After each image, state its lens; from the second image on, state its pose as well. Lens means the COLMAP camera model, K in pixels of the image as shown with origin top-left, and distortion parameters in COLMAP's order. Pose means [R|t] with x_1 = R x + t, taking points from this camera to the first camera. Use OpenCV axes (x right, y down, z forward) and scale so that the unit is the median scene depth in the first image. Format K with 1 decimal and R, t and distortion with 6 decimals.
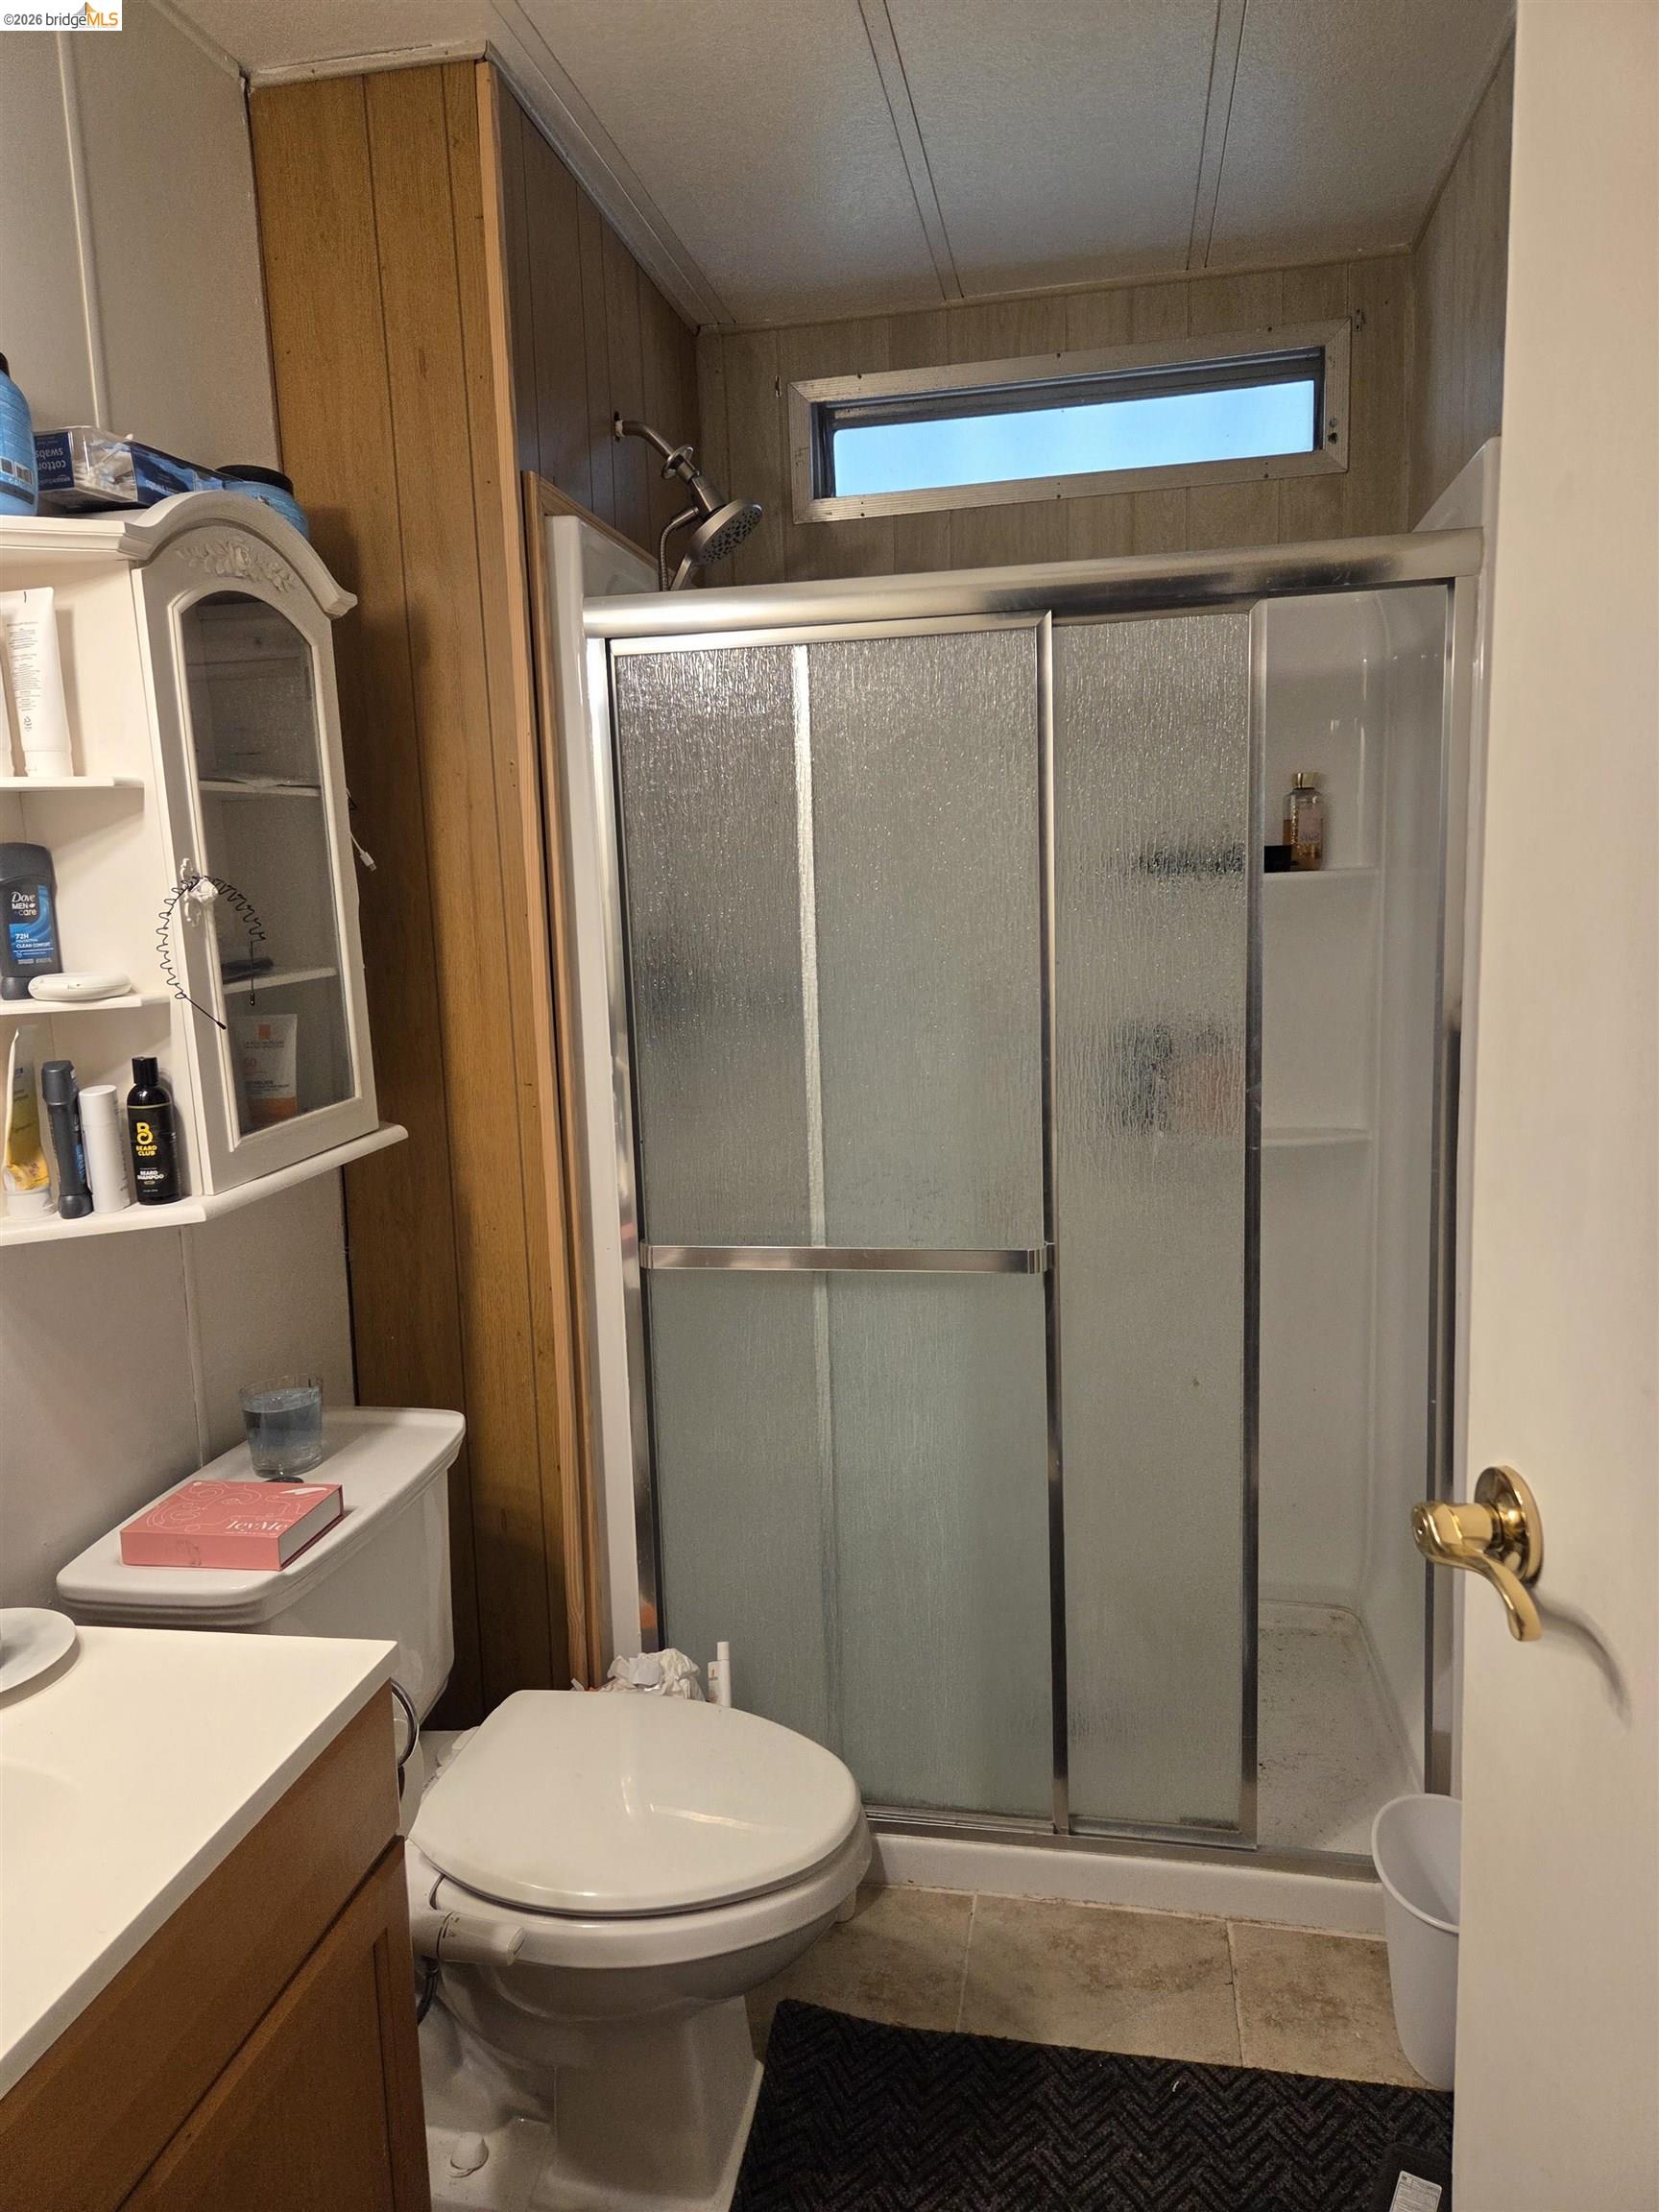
lens RADIAL K [[1508.3, 0, 816.9], [0, 1508.3, 1102.0], [0, 0, 1]] dist [0.069092, -0.052487]
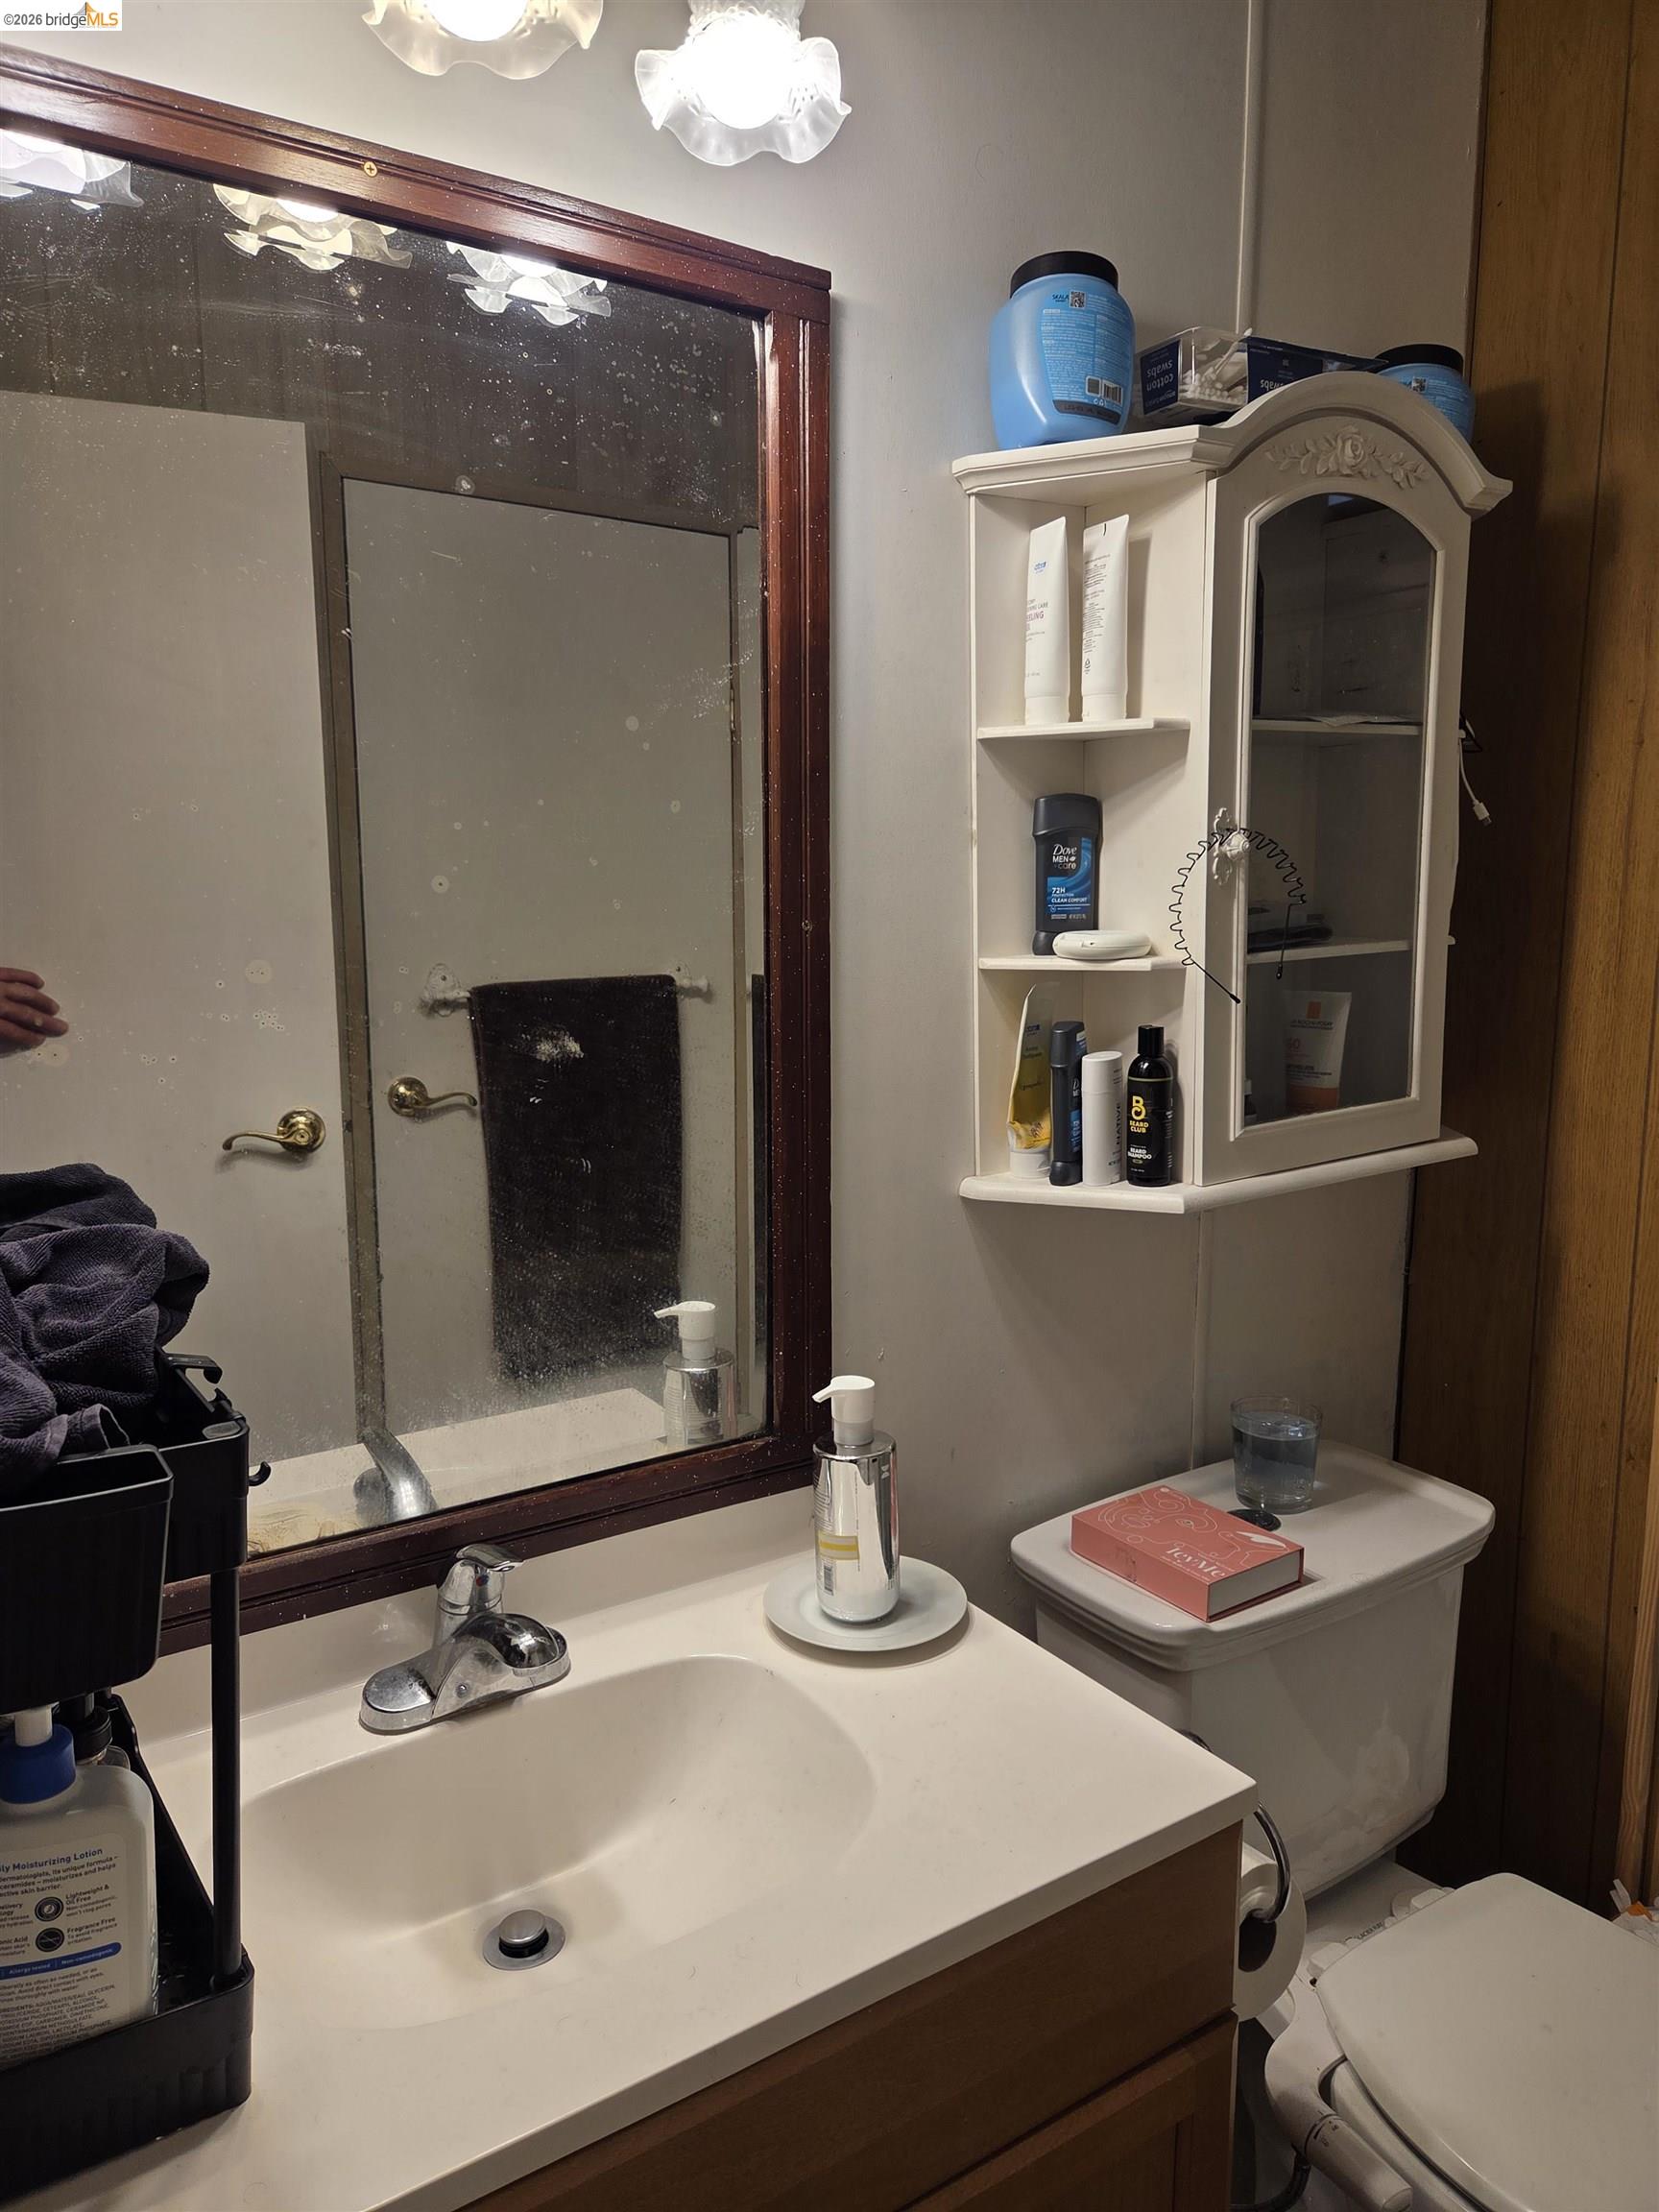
lens RADIAL K [[1508.3, 0, 833.8], [0, 1508.3, 1111.9], [0, 0, 1]] dist [0.069092, -0.052487]
pose [[0.708749, 0.137658, -0.691899, 0.061393], [-0.120676, 0.989978, 0.073348, -0.021409], [0.695062, 0.031510, 0.718259, 0.209229]]
